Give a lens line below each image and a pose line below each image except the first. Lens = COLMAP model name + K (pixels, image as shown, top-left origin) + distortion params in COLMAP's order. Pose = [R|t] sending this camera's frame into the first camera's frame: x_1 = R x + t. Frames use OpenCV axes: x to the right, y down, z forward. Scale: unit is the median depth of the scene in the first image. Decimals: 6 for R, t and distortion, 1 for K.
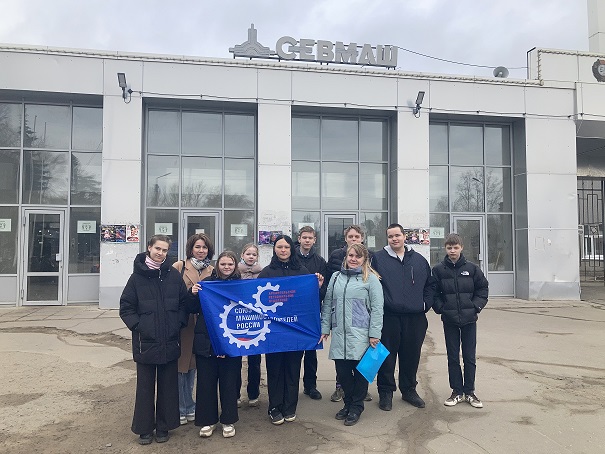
lens RADIAL K [[495.1, 0, 305.6], [0, 495.1, 225.4], [0, 0, 1]] dist [-0.000510, 0.005705]
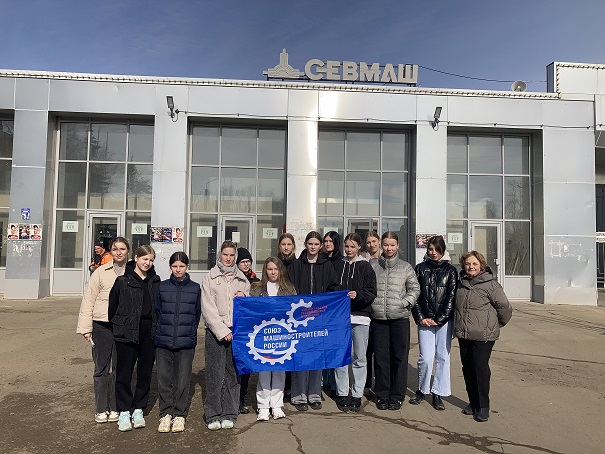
lens RADIAL K [[495.3, 0, 302.5], [0, 495.3, 227.0], [0, 0, 1]] dist [0.009986, 0.003348]
pose [[0.994174, 0.011234, -0.107198, 0.054958], [-0.011499, 0.999932, -0.001861, -0.003174], [0.107170, 0.003083, 0.994236, -0.101237]]
